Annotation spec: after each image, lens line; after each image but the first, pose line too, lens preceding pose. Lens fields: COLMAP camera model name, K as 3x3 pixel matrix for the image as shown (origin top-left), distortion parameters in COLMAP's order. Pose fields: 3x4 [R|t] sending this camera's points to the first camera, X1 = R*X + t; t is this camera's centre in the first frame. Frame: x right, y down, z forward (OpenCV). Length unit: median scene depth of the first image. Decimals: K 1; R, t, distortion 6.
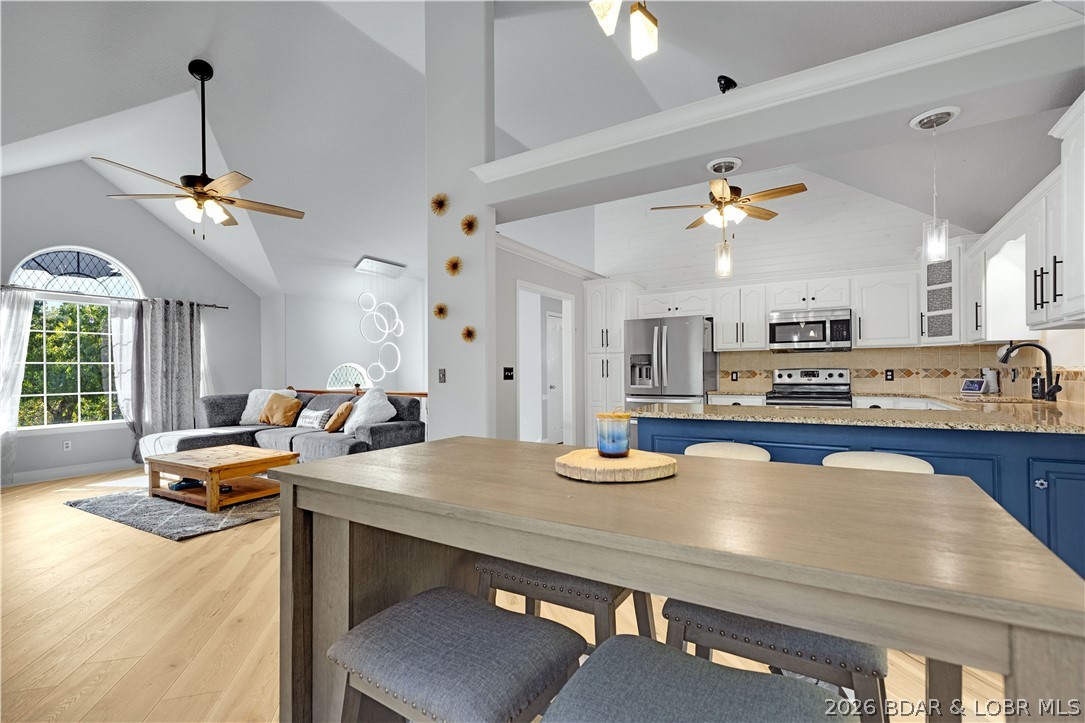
lens RADIAL K [[490.1, 0, 543.2], [0, 490.1, 364.2], [0, 0, 1]] dist [0.003398, 0.000836]
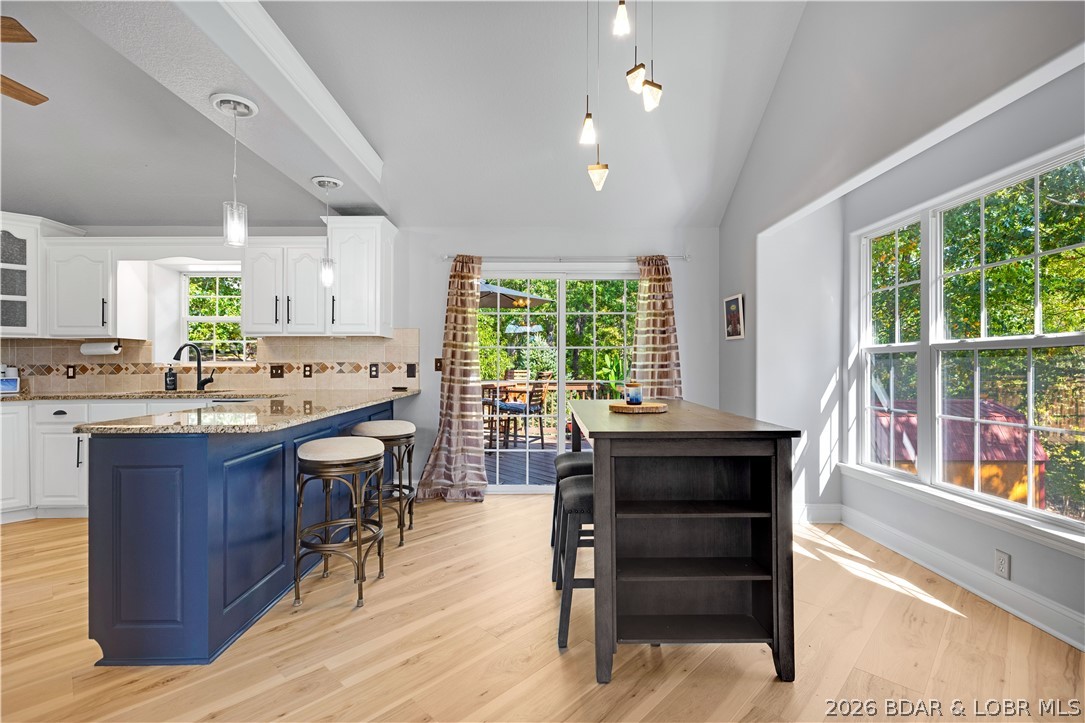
lens RADIAL K [[490.1, 0, 543.2], [0, 490.1, 364.2], [0, 0, 1]] dist [0.003398, 0.000836]
pose [[-0.525221, 0.008060, 0.850928, -0.315156], [-0.003859, 0.999922, -0.011853, 0.011597], [-0.850957, -0.009510, -0.525149, 0.554727]]
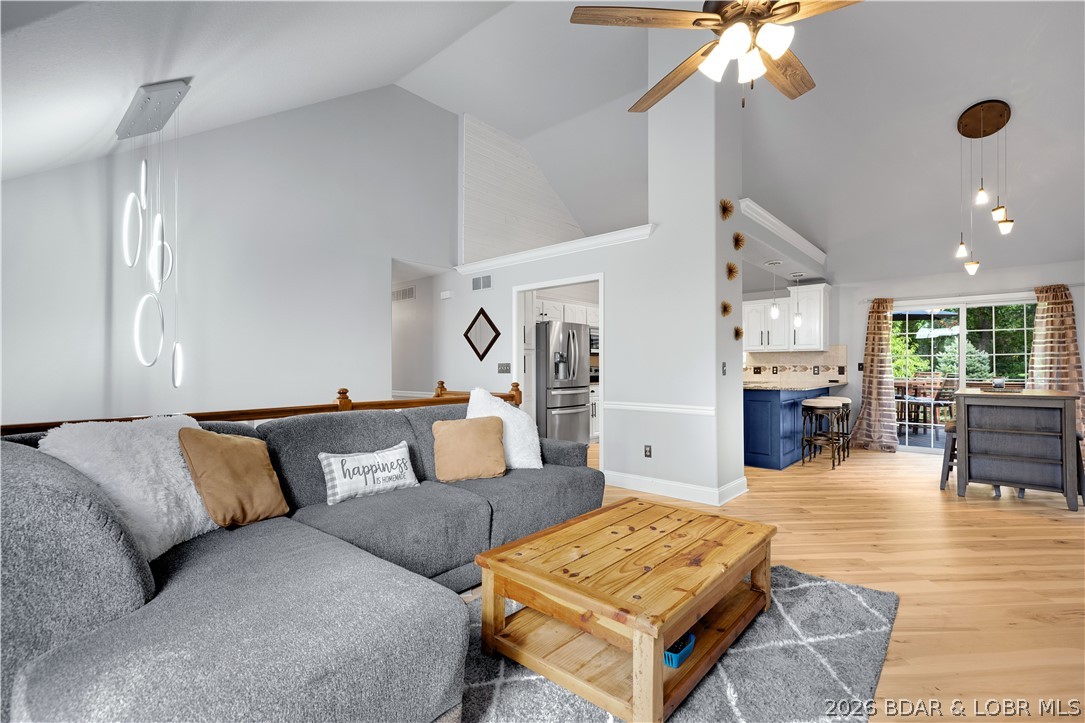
lens RADIAL K [[490.1, 0, 543.2], [0, 490.1, 364.2], [0, 0, 1]] dist [0.003398, 0.000836]
pose [[0.176083, 0.013130, 0.984288, -0.960273], [-0.011033, 0.999875, -0.011364, 0.020406], [-0.984314, -0.008859, 0.176205, 0.873118]]
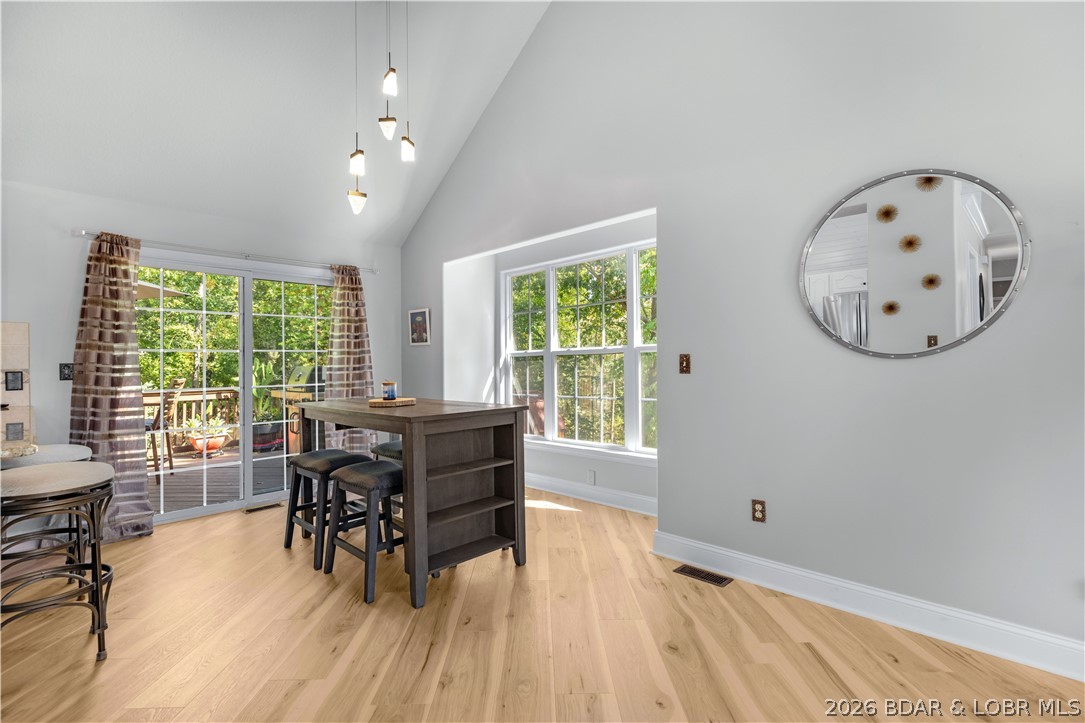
lens RADIAL K [[507.8, 0, 542.5], [0, 507.8, 361.5], [0, 0, 1]] dist [0.013389, 0.000317]
pose [[-0.971649, 0.024518, 0.235154, -0.268336], [0.020857, 0.999620, -0.018047, 0.014610], [-0.235507, -0.012631, -0.971791, 0.757554]]
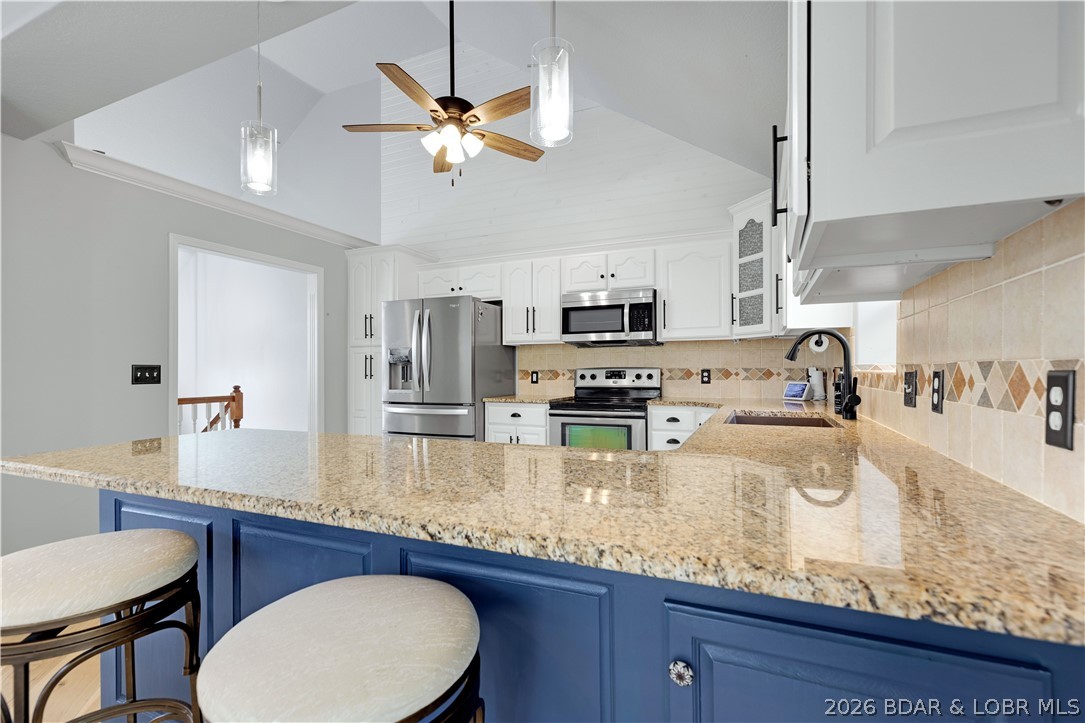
lens RADIAL K [[490.1, 0, 543.2], [0, 490.1, 364.2], [0, 0, 1]] dist [0.003398, 0.000836]
pose [[0.992510, 0.003187, 0.122122, 0.337214], [-0.003592, 0.999989, 0.003097, 0.001403], [-0.122111, -0.003512, 0.992510, 0.250270]]
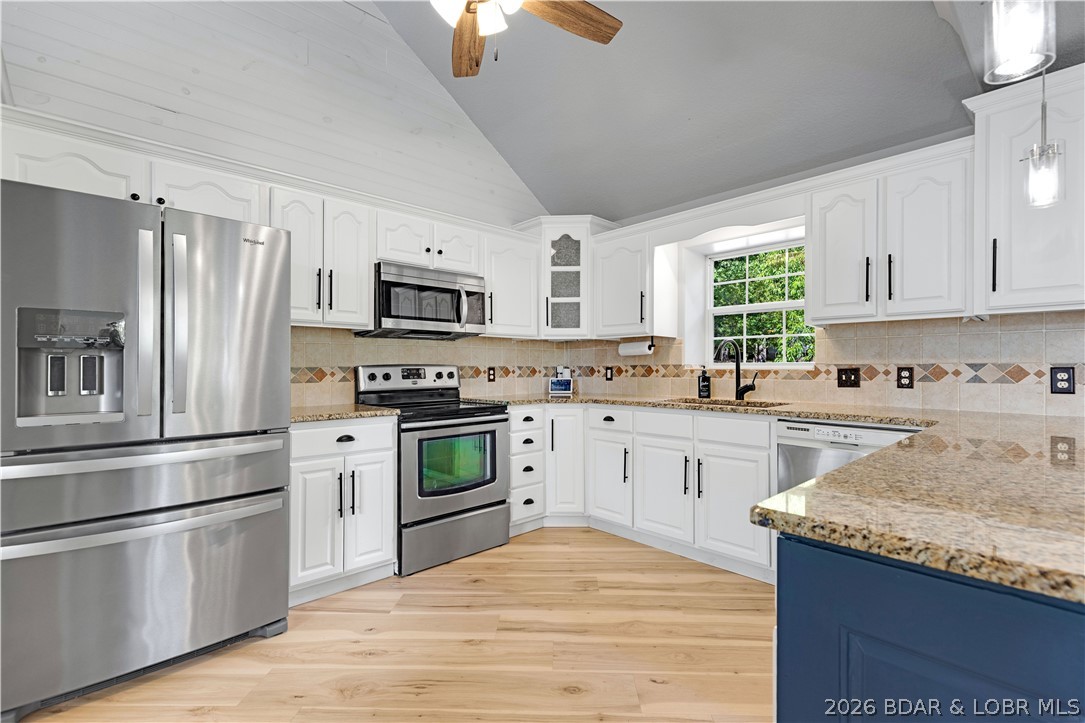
lens RADIAL K [[490.1, 0, 543.2], [0, 490.1, 364.2], [0, 0, 1]] dist [0.003398, 0.000836]
pose [[0.271763, 0.011901, 0.962291, -0.009562], [-0.014948, 0.999855, -0.008144, 0.010636], [-0.962248, -0.012171, 0.271902, 0.675339]]
